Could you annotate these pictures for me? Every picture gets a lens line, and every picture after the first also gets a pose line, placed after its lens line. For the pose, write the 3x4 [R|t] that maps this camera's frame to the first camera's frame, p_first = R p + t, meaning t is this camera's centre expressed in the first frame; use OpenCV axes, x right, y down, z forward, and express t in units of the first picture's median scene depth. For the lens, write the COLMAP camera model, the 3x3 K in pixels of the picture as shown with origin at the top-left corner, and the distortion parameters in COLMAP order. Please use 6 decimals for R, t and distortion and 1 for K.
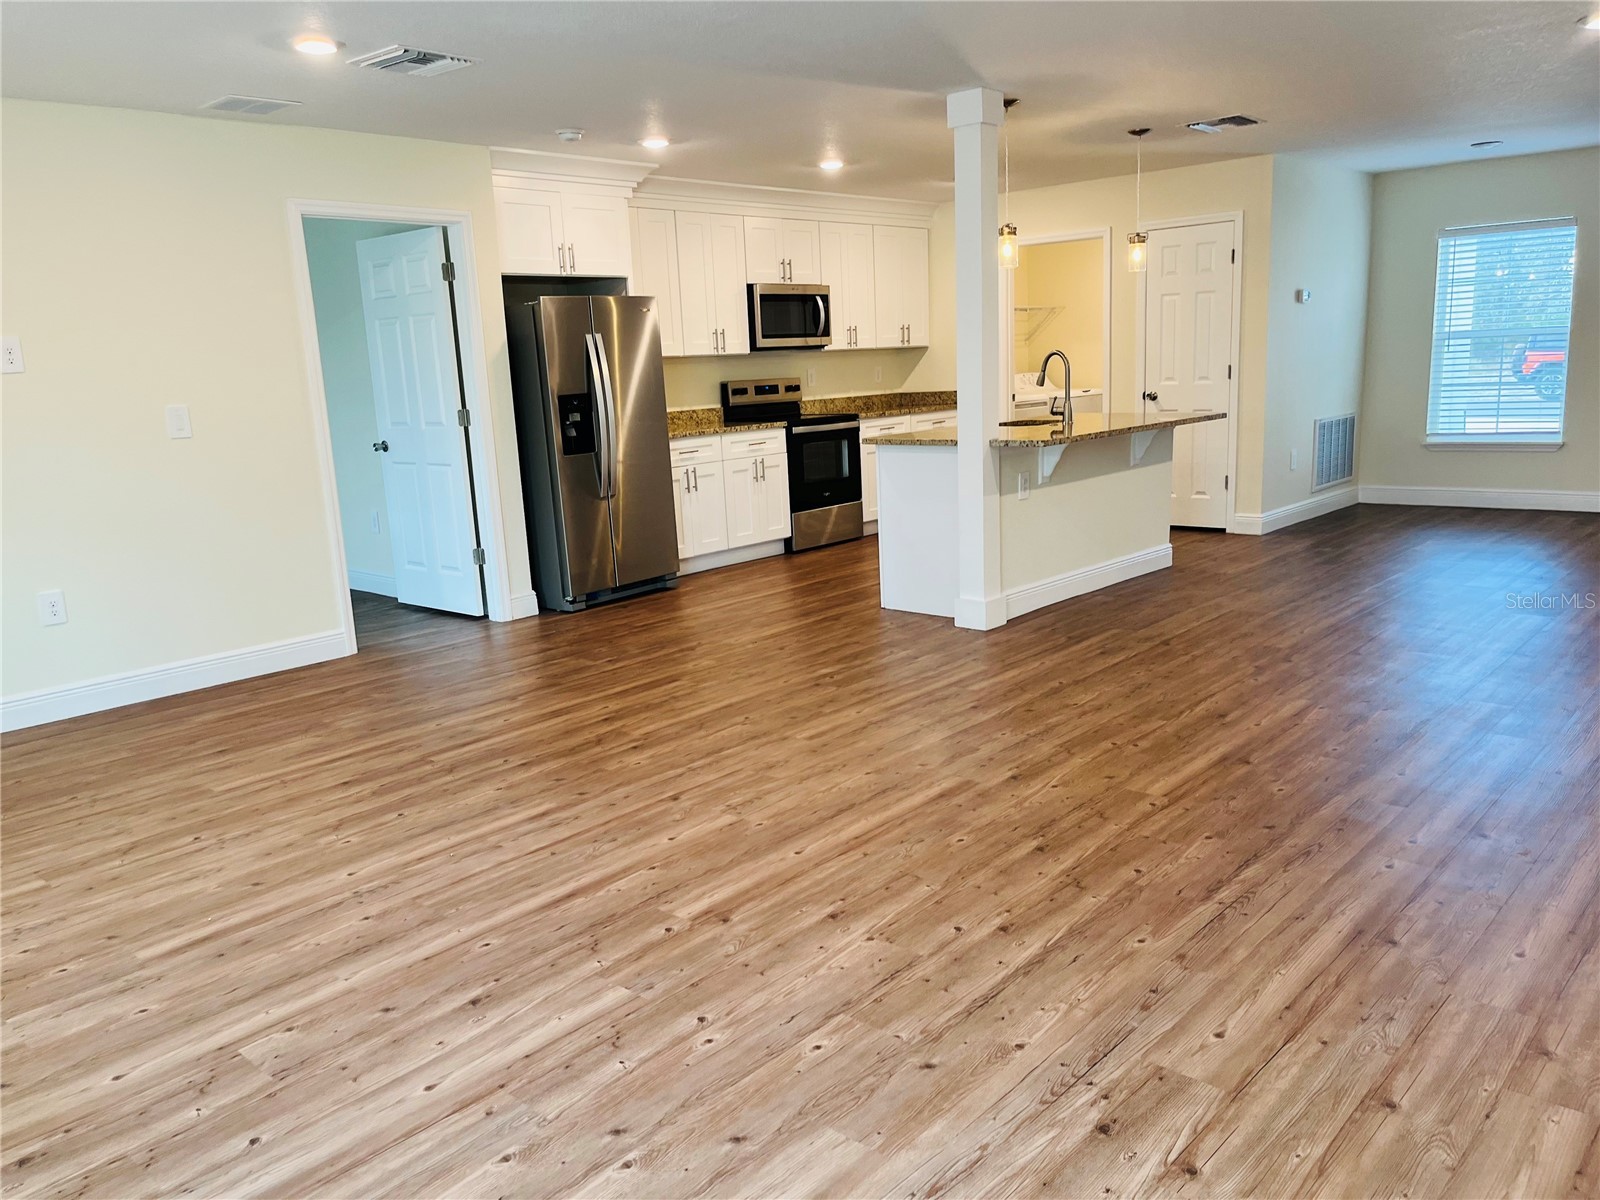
lens RADIAL K [[1213.7, 0, 802.1], [0, 1213.7, 615.9], [0, 0, 1]] dist [0.079660, -0.103949]
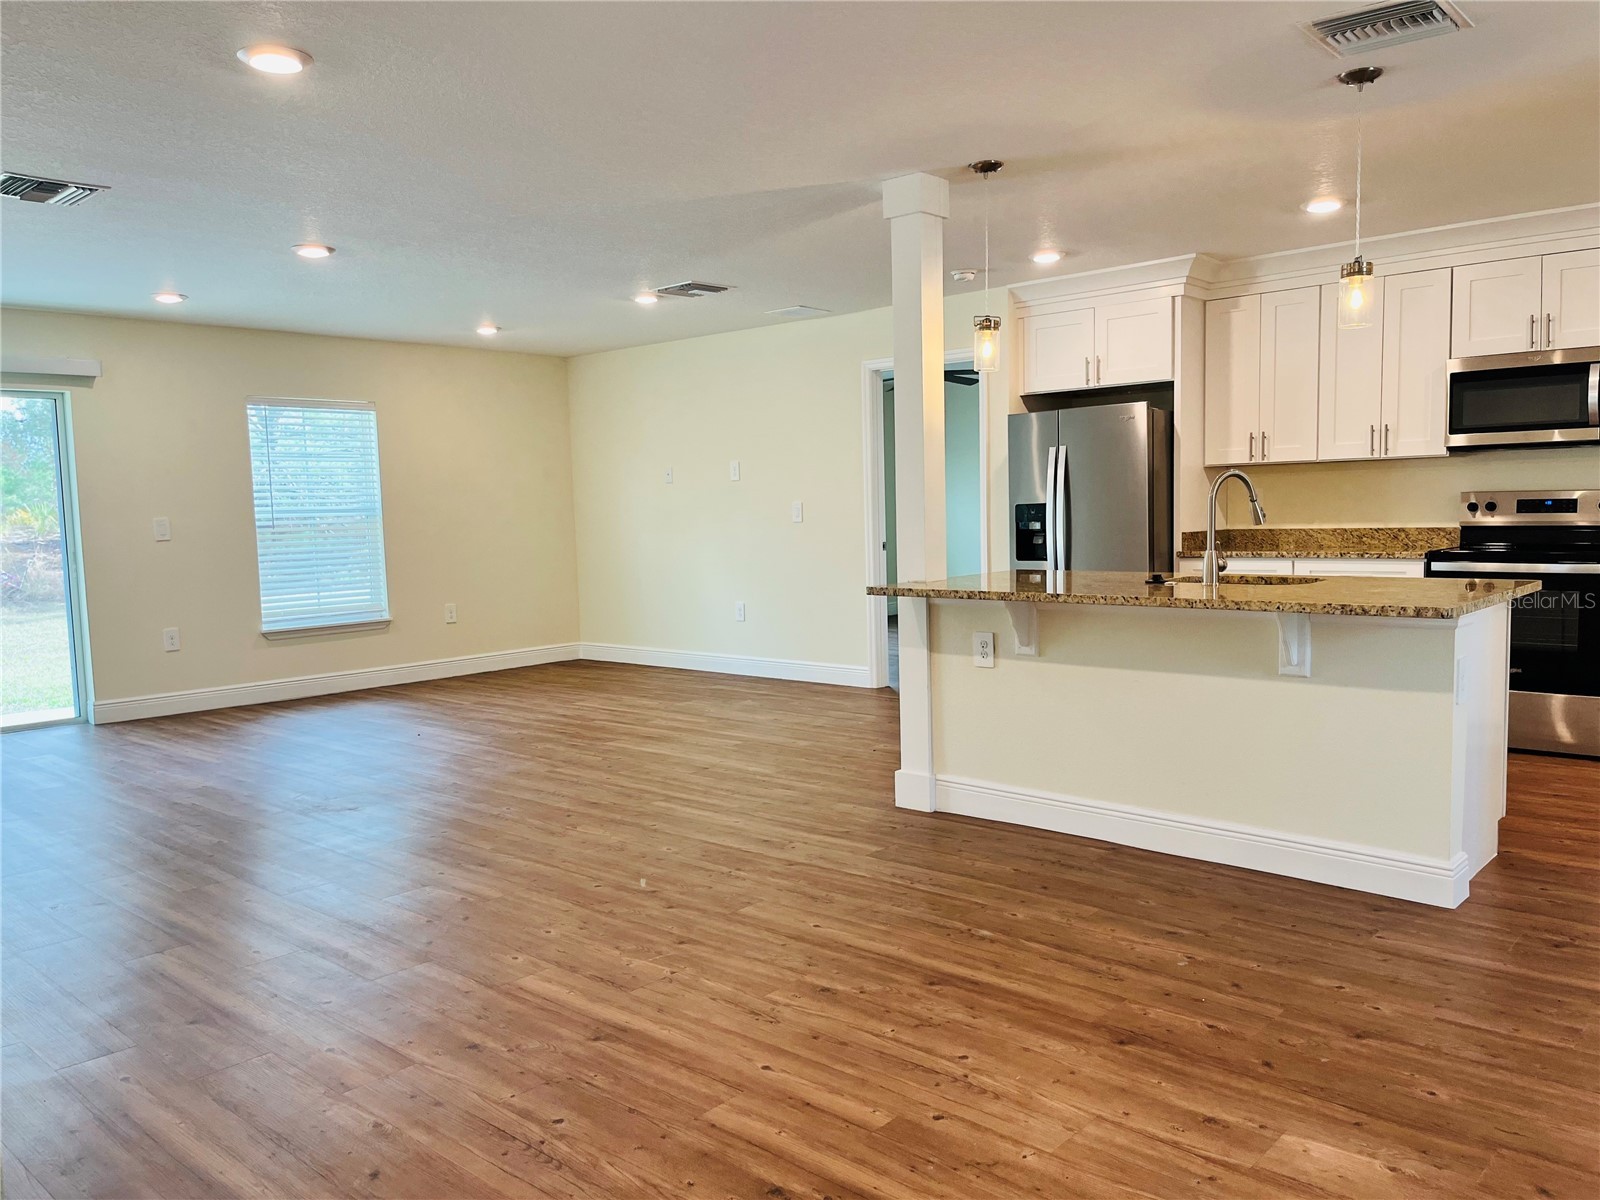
lens RADIAL K [[1213.7, 0, 802.1], [0, 1213.7, 615.9], [0, 0, 1]] dist [0.079660, -0.103949]
pose [[0.007458, 0.140651, -0.990031, 1.202496], [-0.182465, 0.973628, 0.136946, -0.273098], [0.983184, 0.179625, 0.032925, 1.109161]]
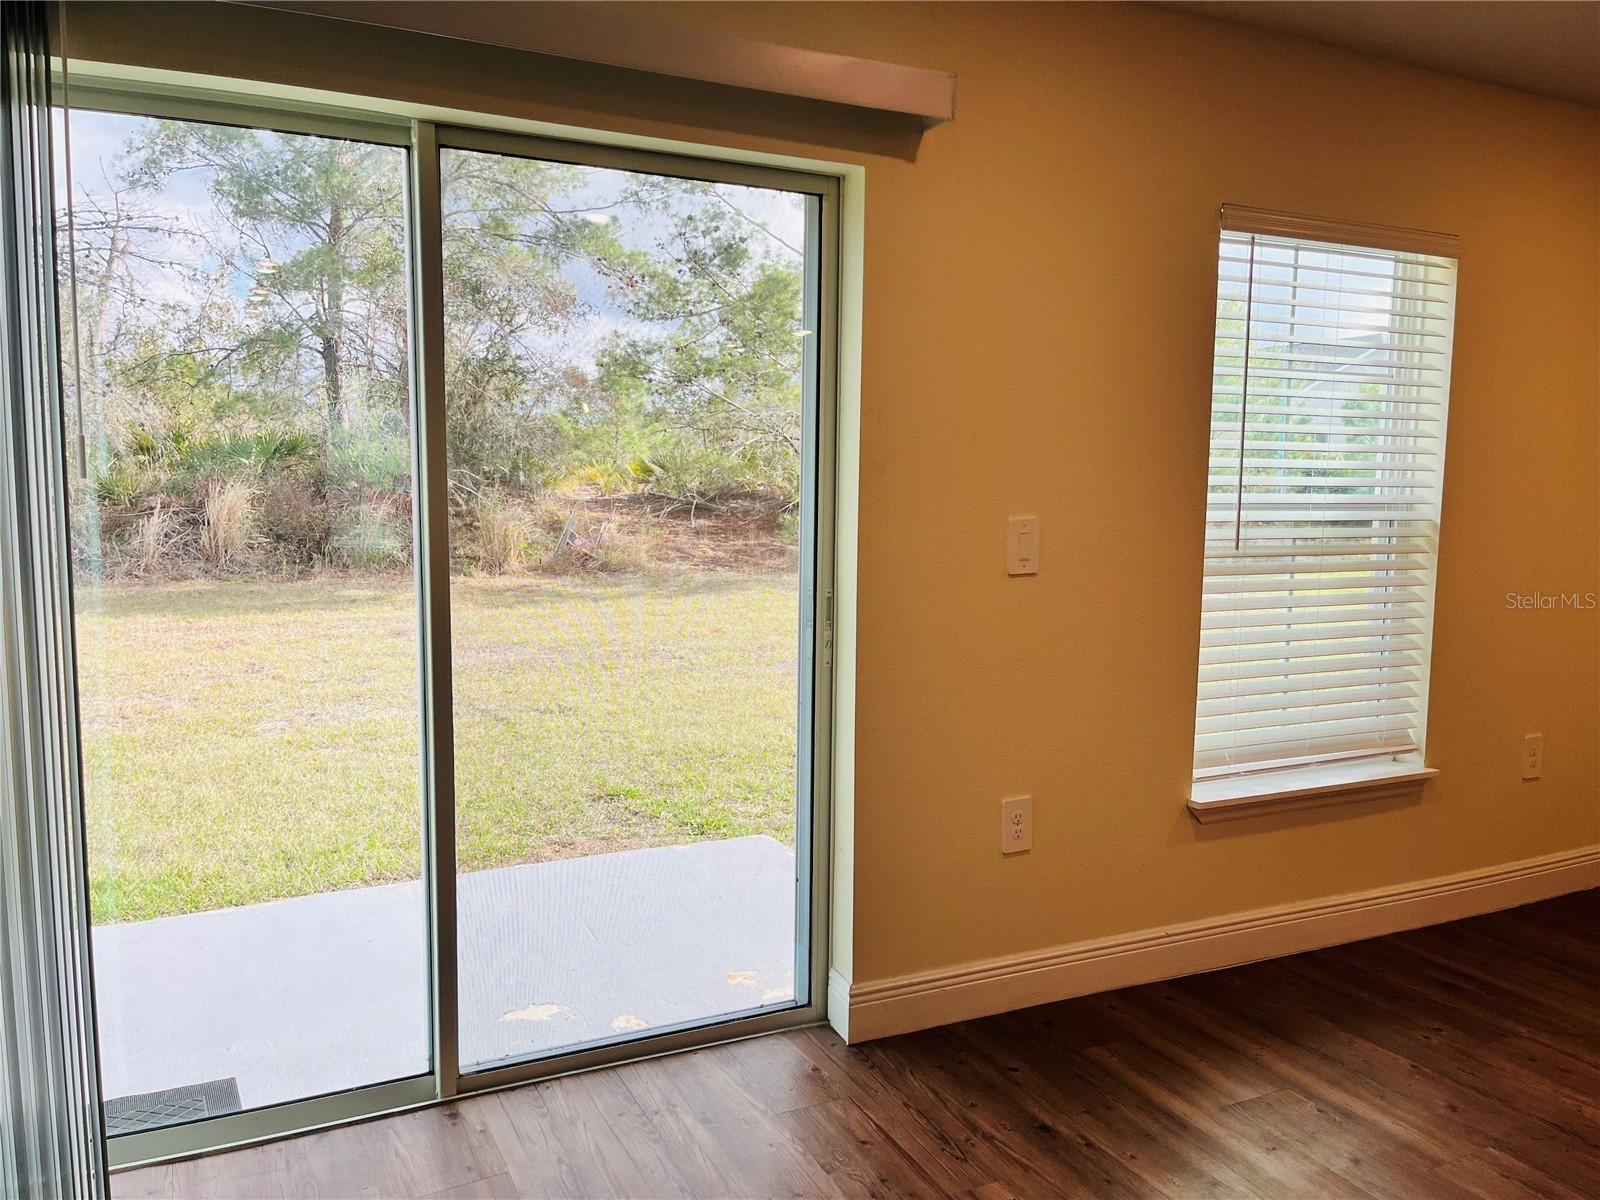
lens RADIAL K [[1213.7, 0, 802.1], [0, 1213.7, 615.9], [0, 0, 1]] dist [0.079660, -0.103949]
pose [[-0.368149, 0.148655, -0.917806, 0.232037], [-0.187998, 0.954844, 0.230064, -0.102820], [0.910562, 0.257244, -0.323578, 0.449285]]
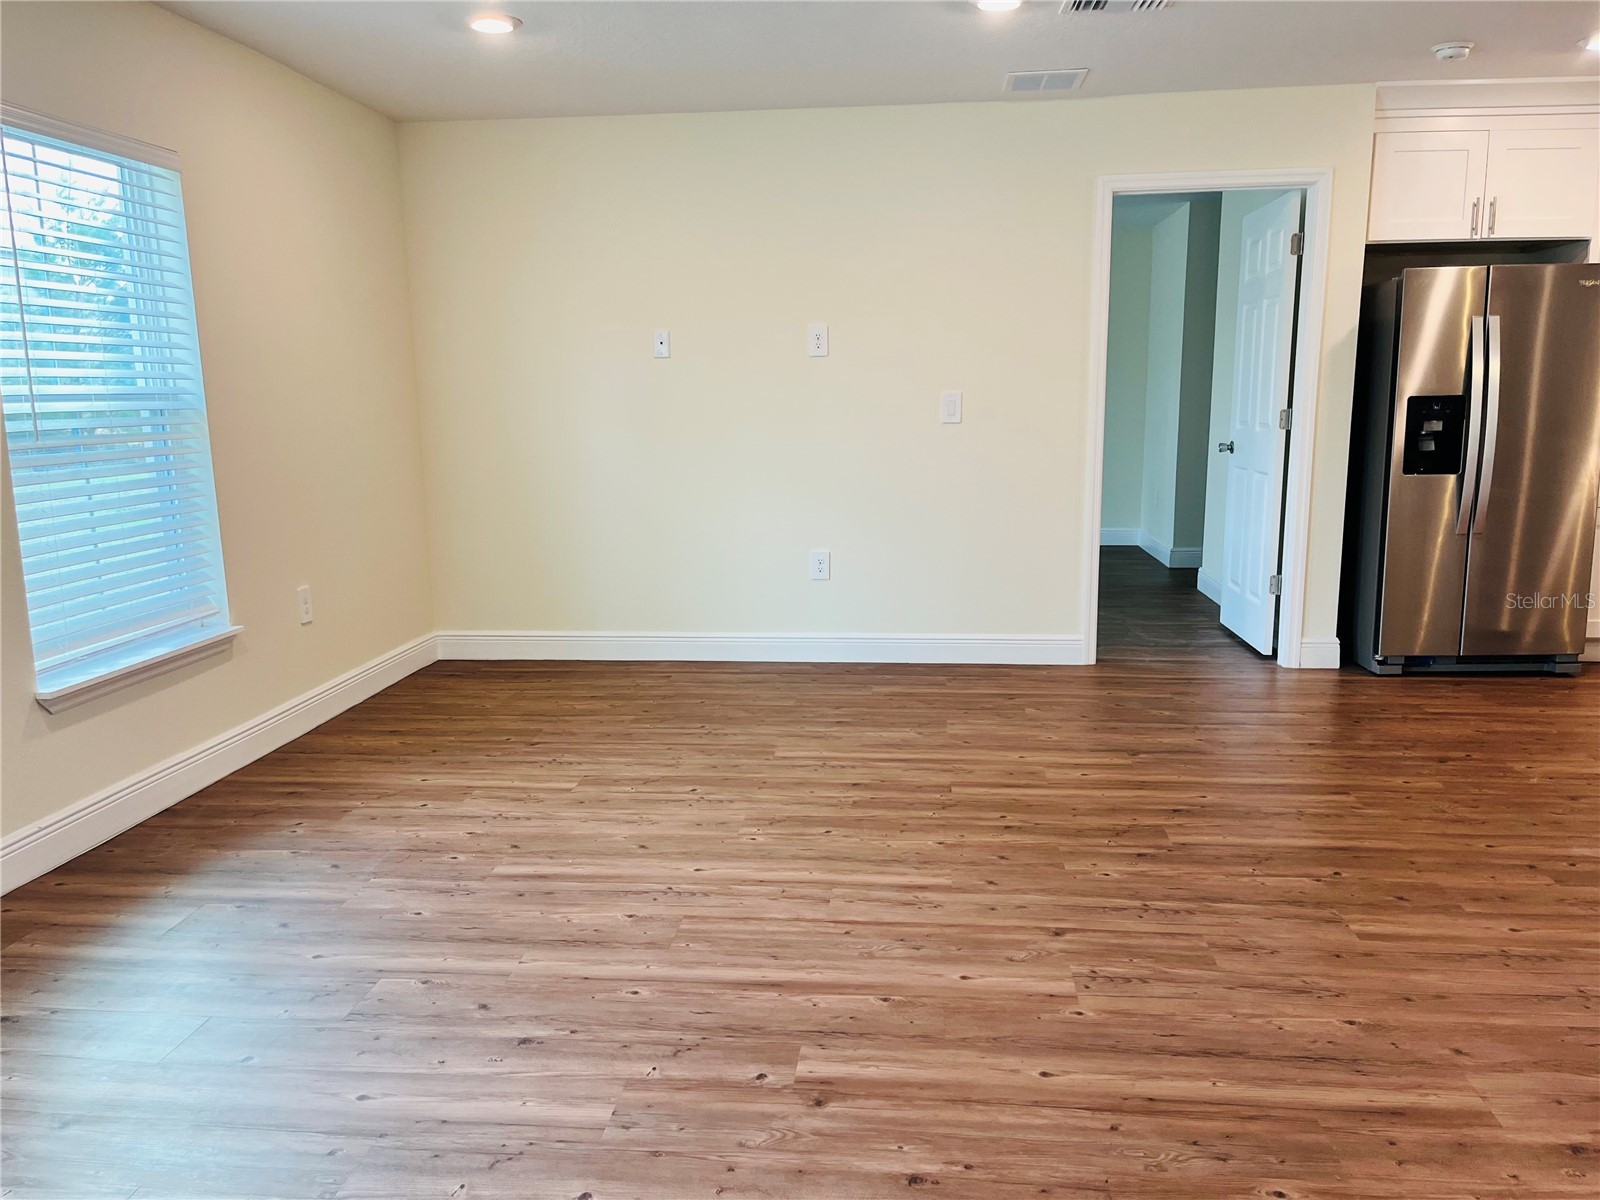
lens RADIAL K [[1213.7, 0, 802.1], [0, 1213.7, 615.9], [0, 0, 1]] dist [0.079660, -0.103949]
pose [[0.589322, 0.186594, -0.786055, 0.325746], [-0.182870, 0.978519, 0.095181, -0.075925], [0.786930, 0.087653, 0.610785, 0.366602]]
